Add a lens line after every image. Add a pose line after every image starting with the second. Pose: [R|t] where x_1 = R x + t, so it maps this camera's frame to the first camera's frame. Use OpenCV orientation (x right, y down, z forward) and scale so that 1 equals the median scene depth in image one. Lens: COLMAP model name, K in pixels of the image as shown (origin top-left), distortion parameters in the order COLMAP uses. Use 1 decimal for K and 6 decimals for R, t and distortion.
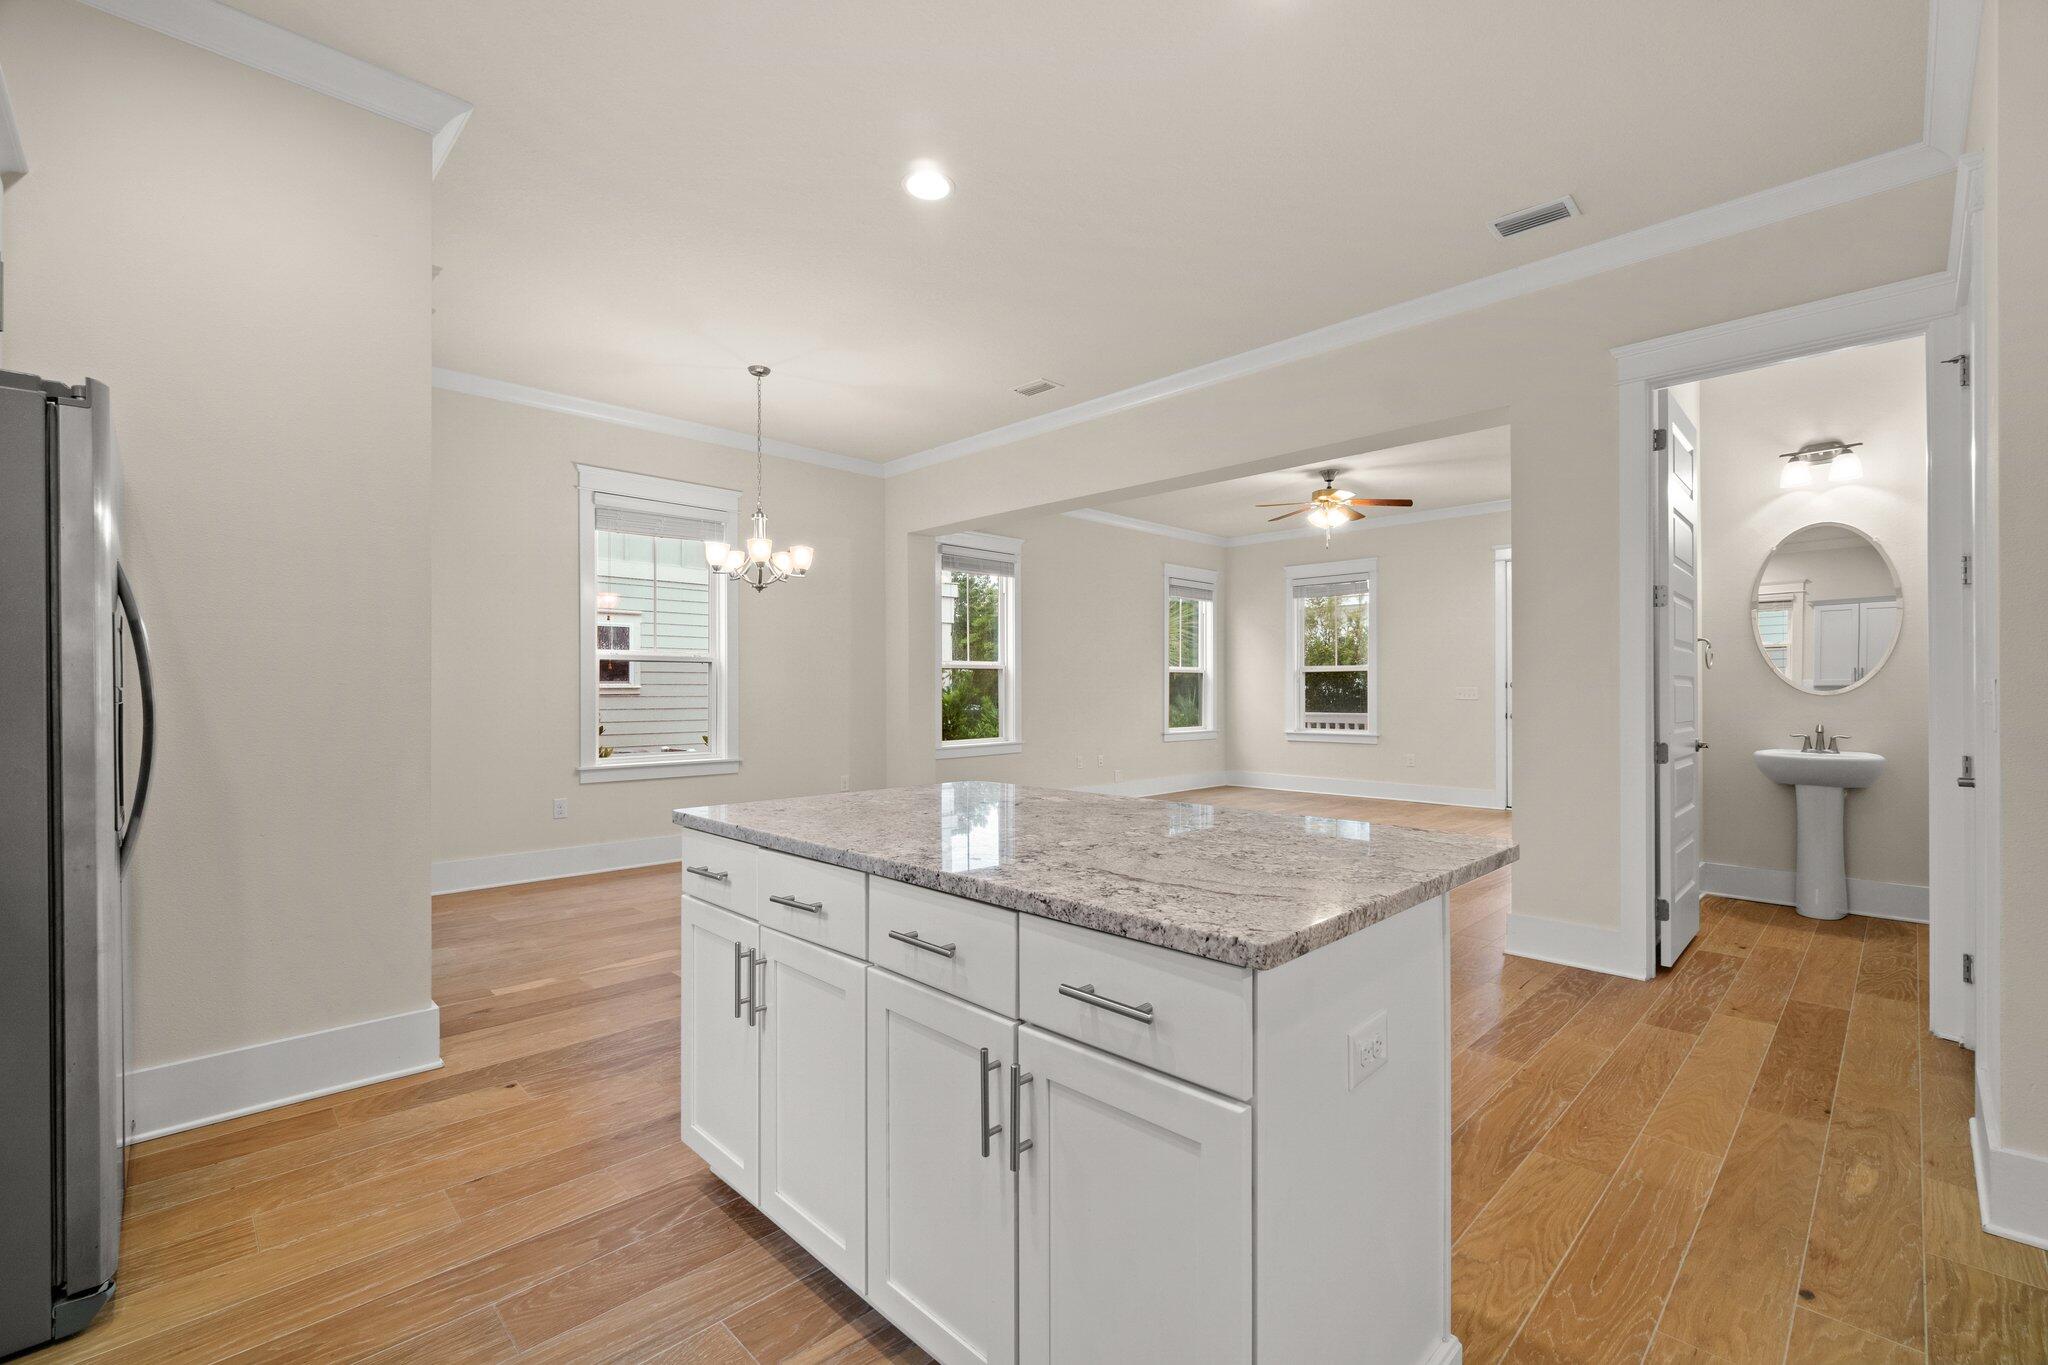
lens RADIAL K [[885.8, 0, 1022.0], [0, 885.8, 689.7], [0, 0, 1]] dist [-0.006291, 0.002637]
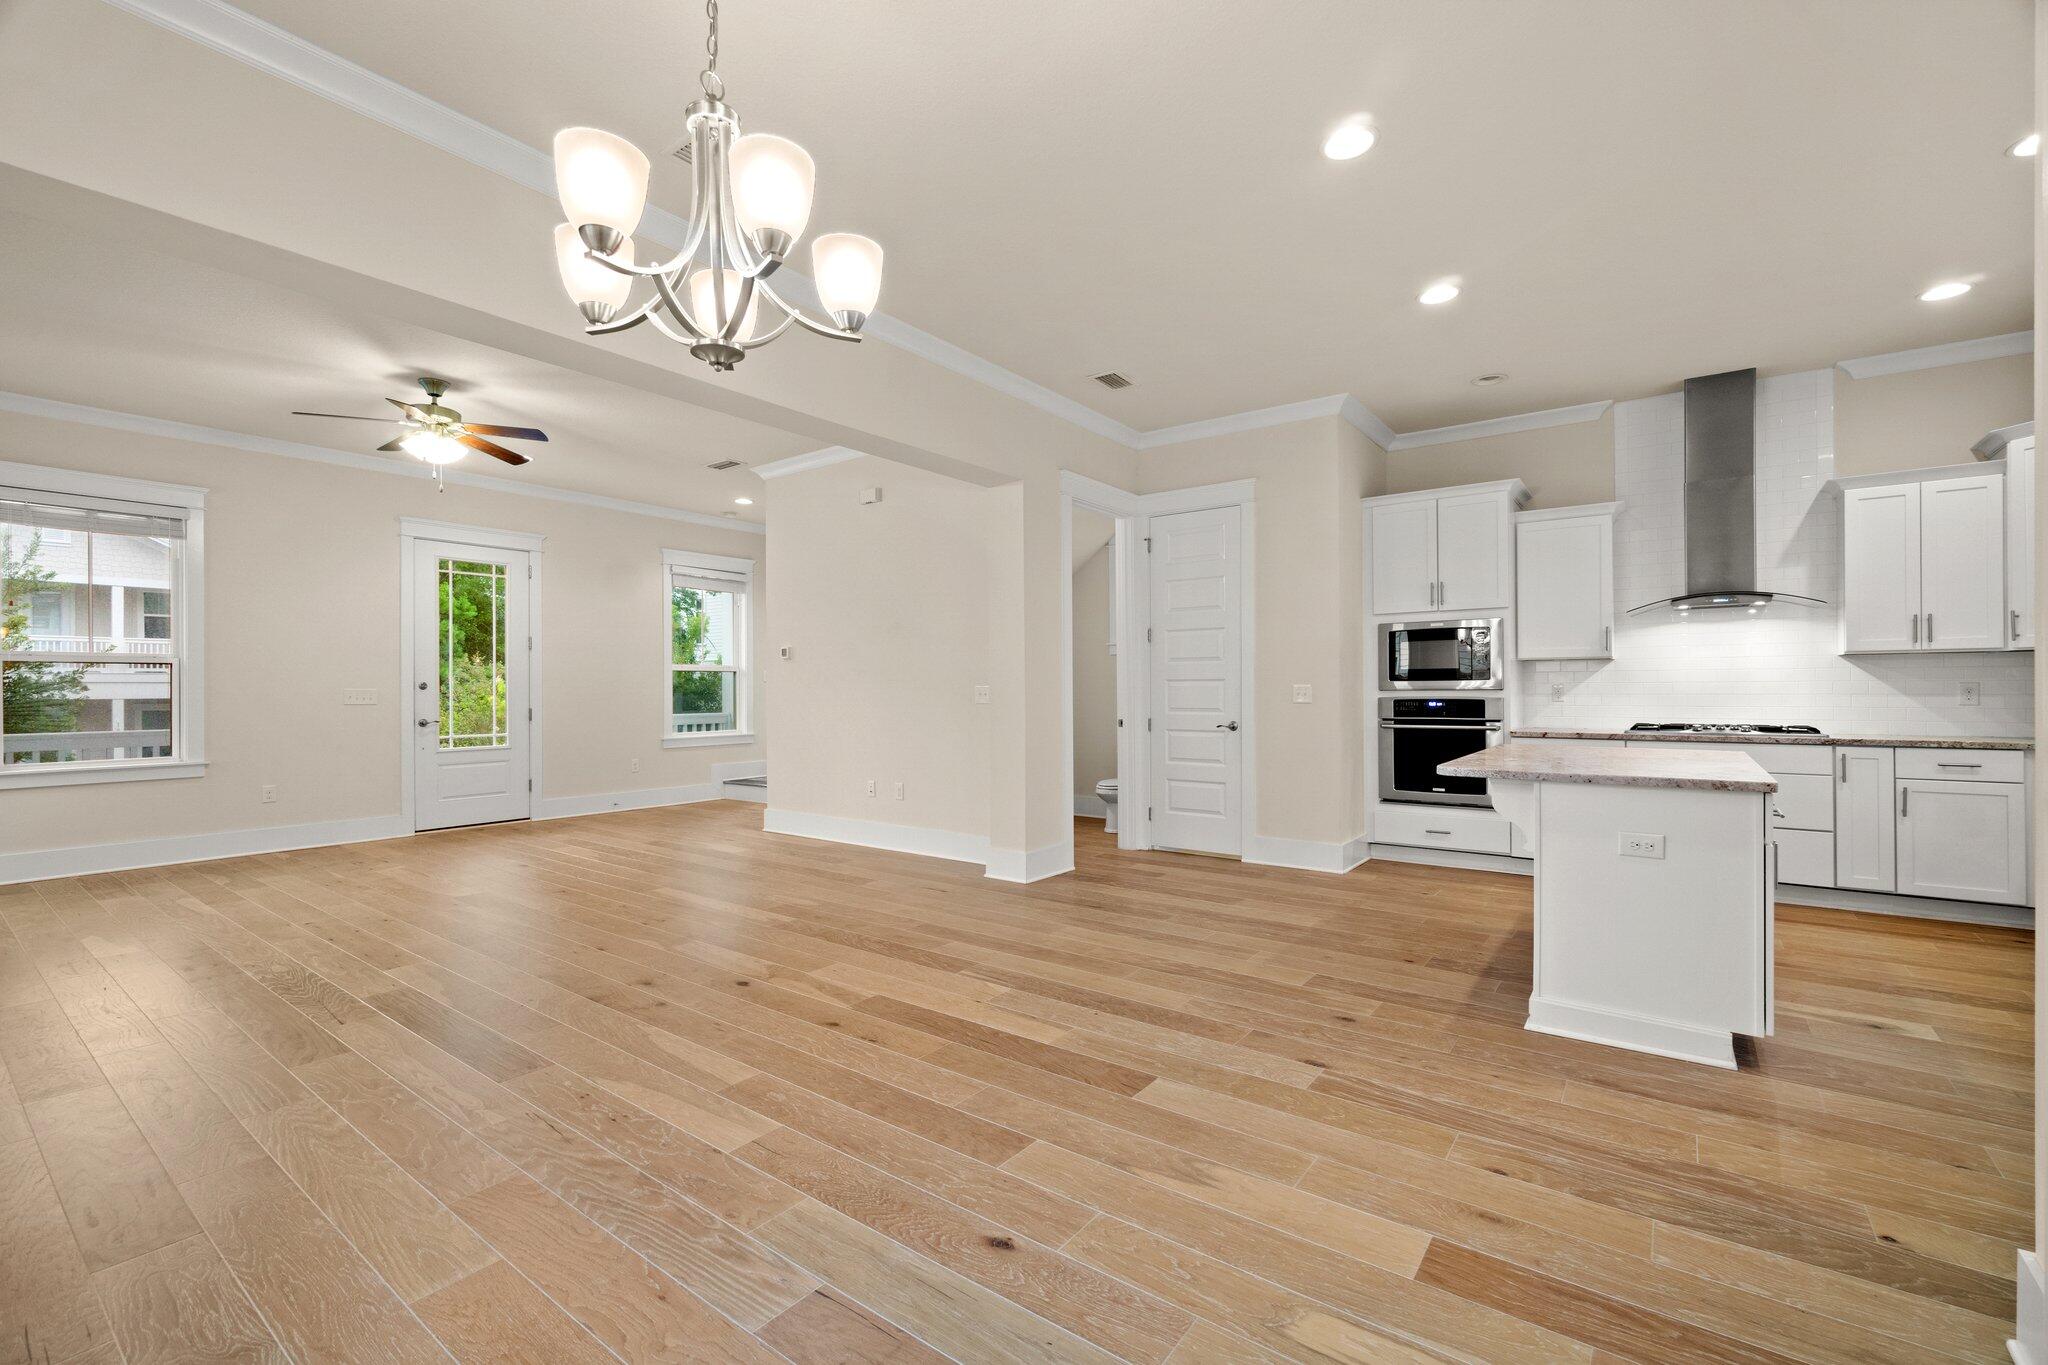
lens RADIAL K [[885.8, 0, 1024.5], [0, 885.8, 688.2], [0, 0, 1]] dist [-0.006291, 0.002637]
pose [[-0.155125, -0.001457, 0.987894, -0.411602], [0.003852, 0.999990, 0.002079, -0.002039], [-0.987887, 0.004128, -0.155118, 0.629969]]
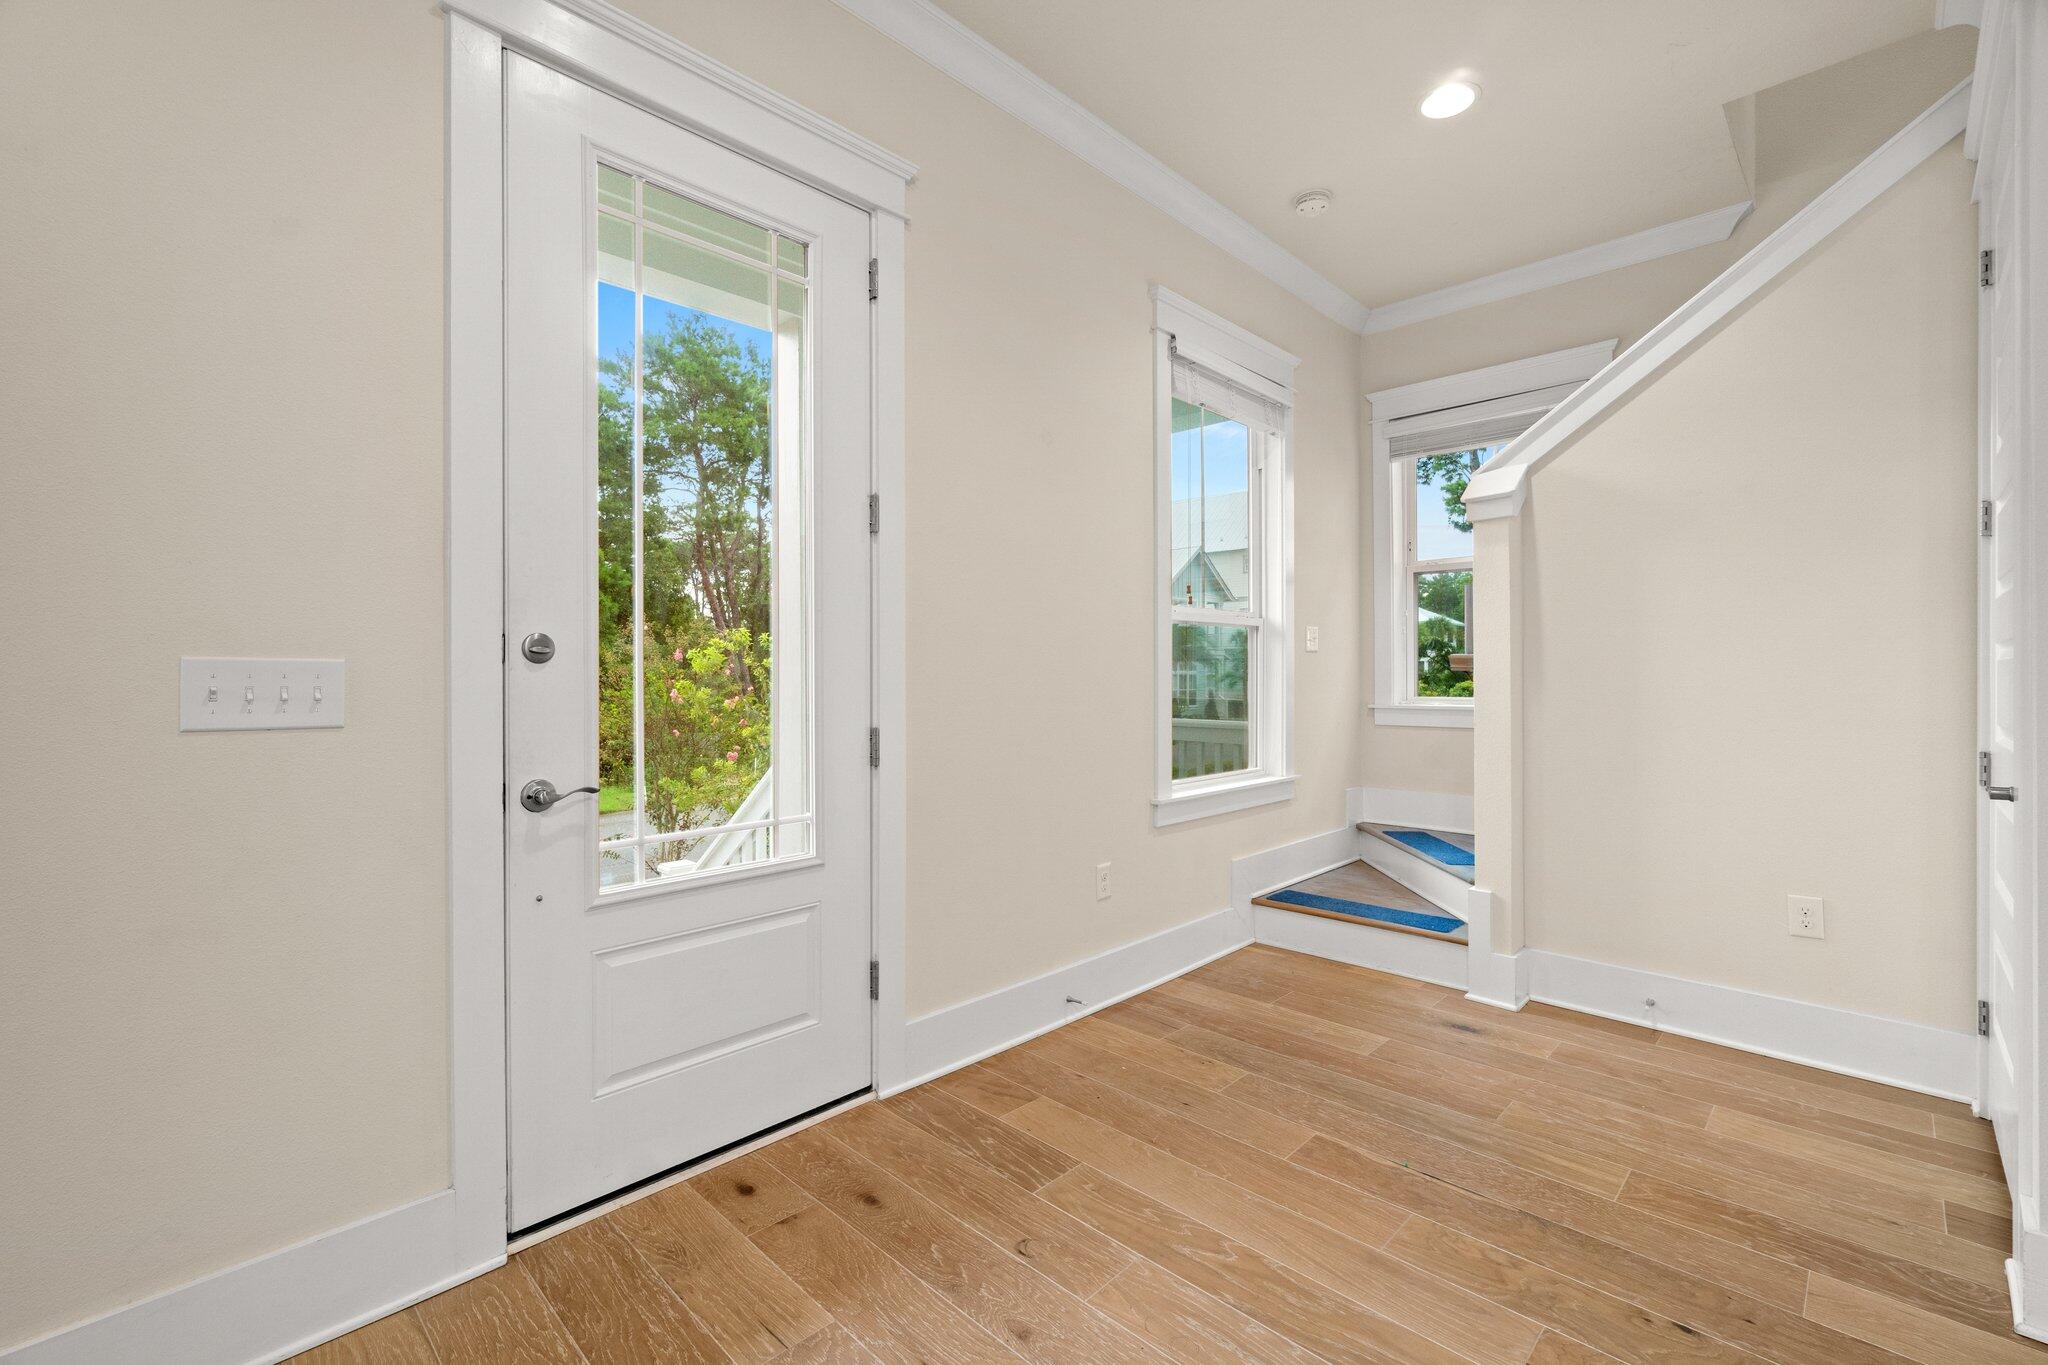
lens RADIAL K [[885.8, 0, 1018.4], [0, 885.8, 675.8], [0, 0, 1]] dist [-0.006291, 0.002637]
pose [[-0.025862, -0.005895, 0.999648, 0.376992], [0.001858, 0.999981, 0.005945, 0.001098], [-0.999664, 0.002011, -0.025850, 0.994193]]
